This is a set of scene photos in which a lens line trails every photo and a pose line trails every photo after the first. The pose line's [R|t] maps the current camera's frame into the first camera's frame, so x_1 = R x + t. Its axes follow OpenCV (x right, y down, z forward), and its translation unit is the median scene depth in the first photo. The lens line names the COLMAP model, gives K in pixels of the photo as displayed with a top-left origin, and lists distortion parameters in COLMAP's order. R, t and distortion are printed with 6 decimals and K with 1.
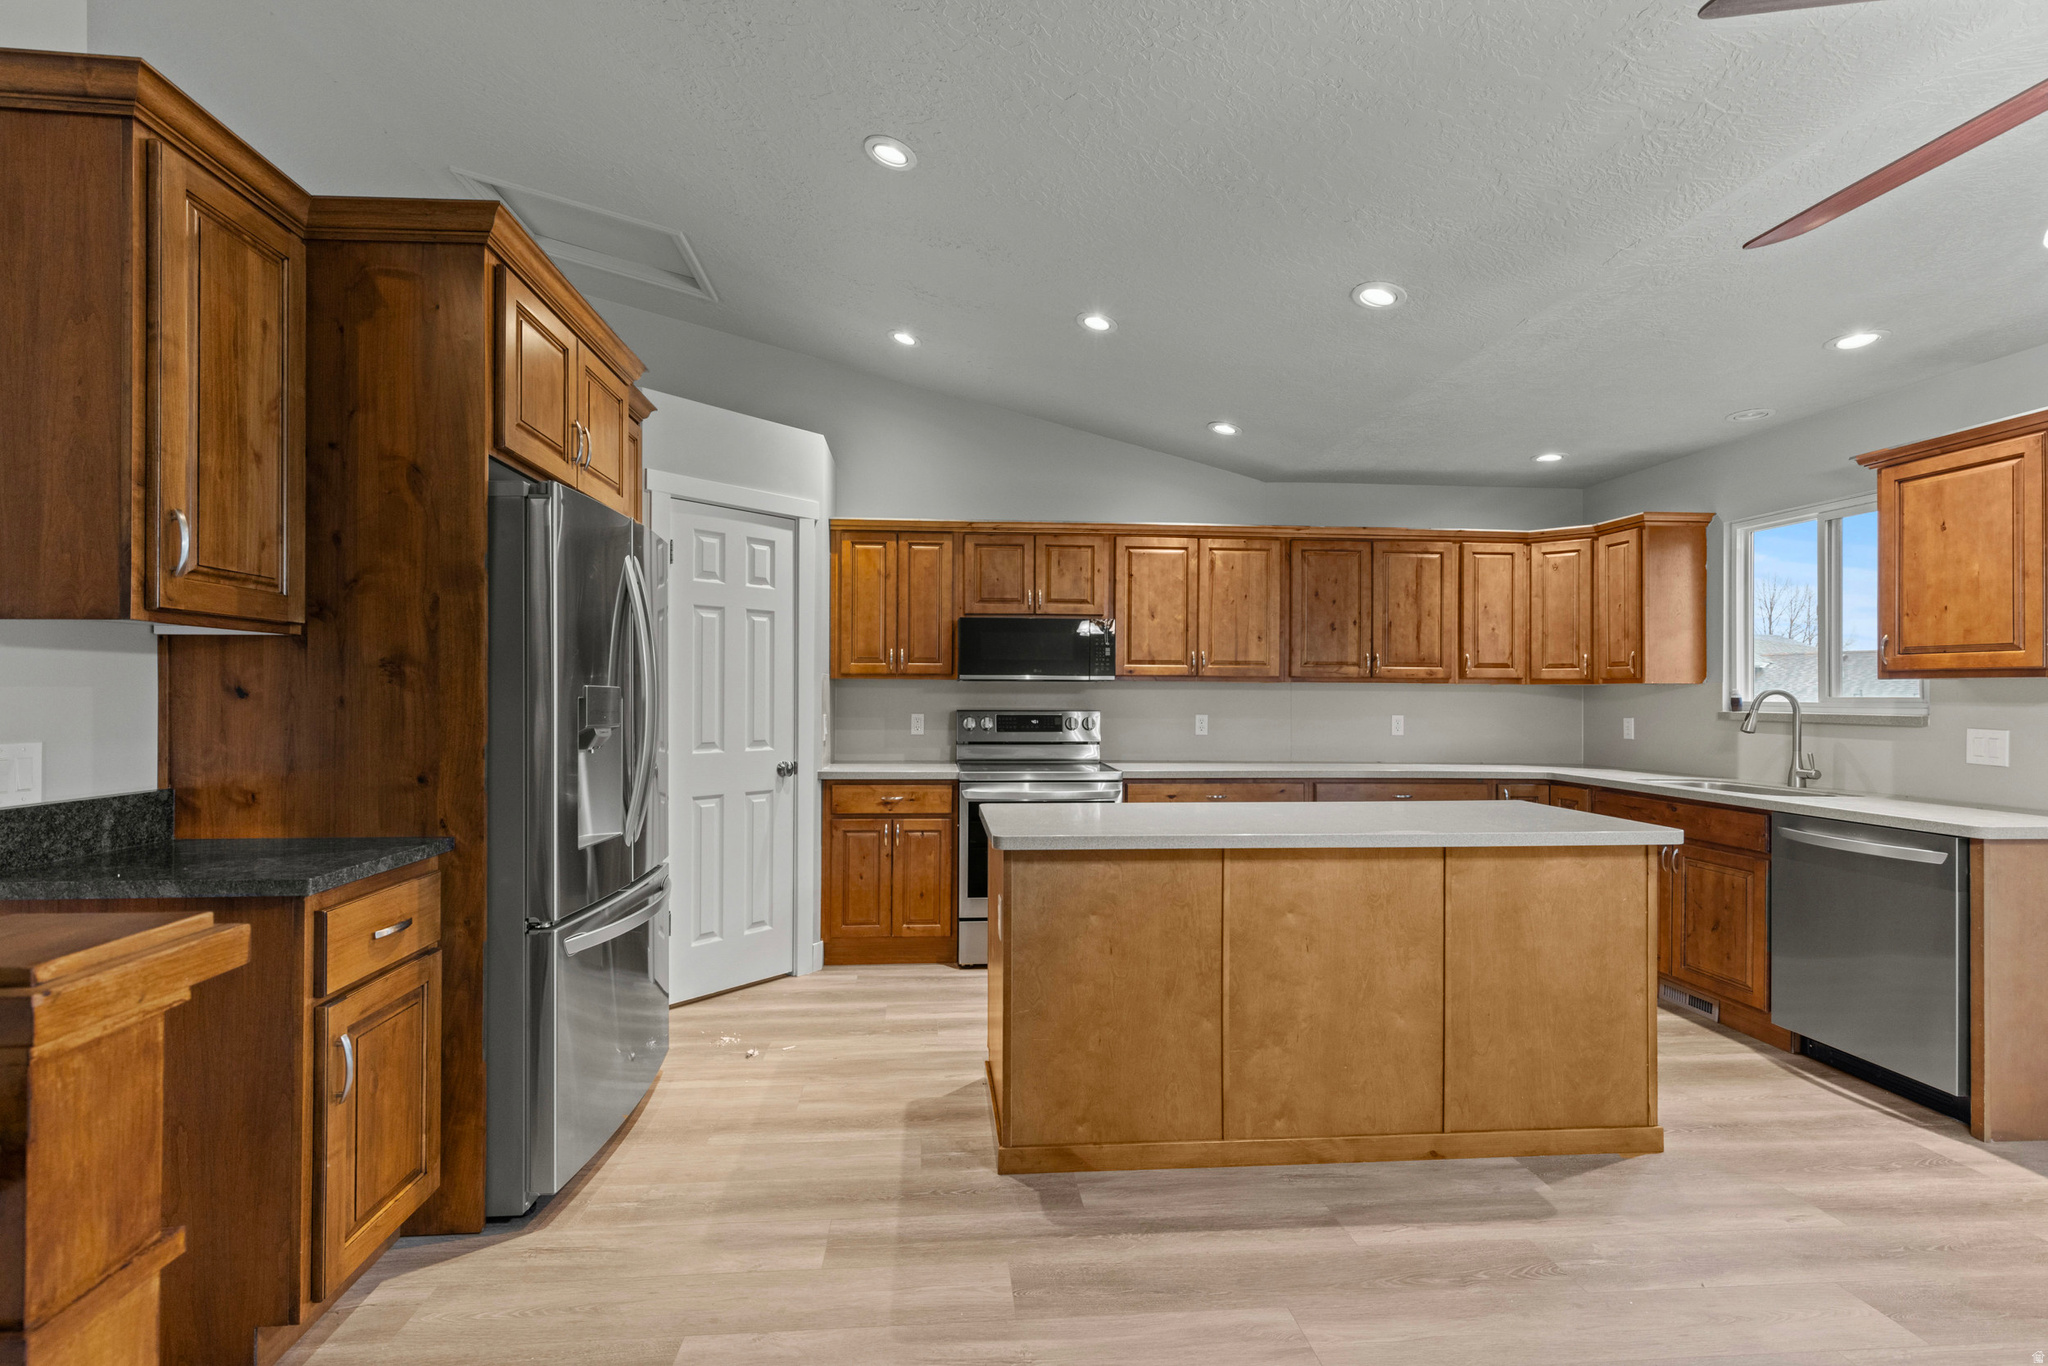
lens RADIAL K [[955.9, 0, 1019.3], [0, 955.9, 691.1], [0, 0, 1]] dist [0.002361, -0.000078]
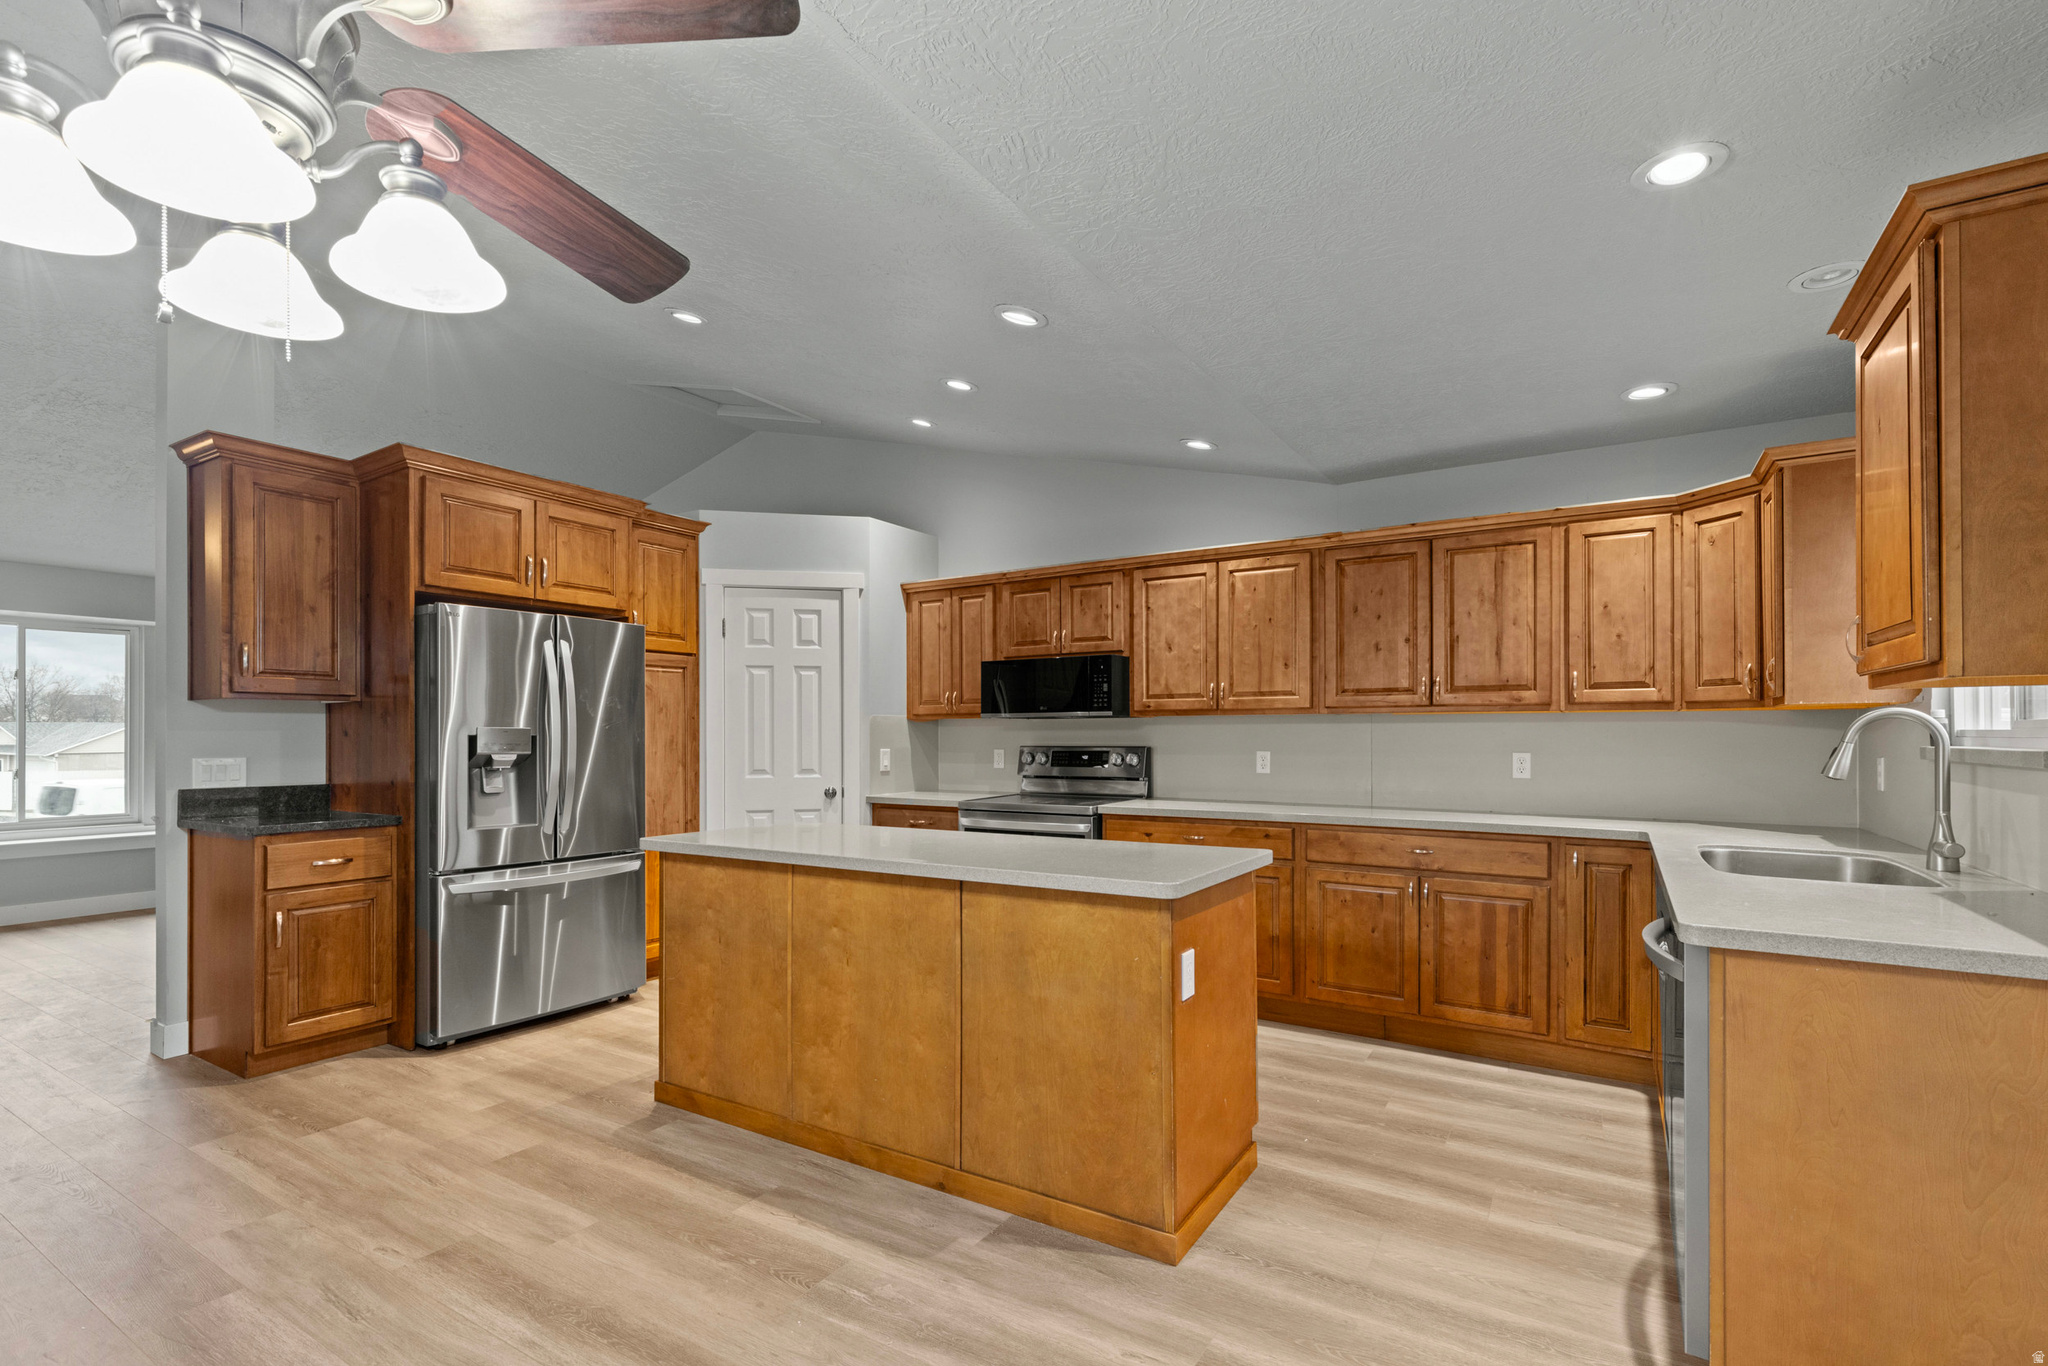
lens RADIAL K [[945.1, 0, 993.2], [0, 945.1, 730.4], [0, 0, 1]] dist [0.002695, 0.000104]
pose [[0.794717, -0.011081, -0.606879, 0.667249], [0.009165, 0.999938, -0.006256, 0.010019], [0.606911, -0.000590, 0.794770, 0.155182]]
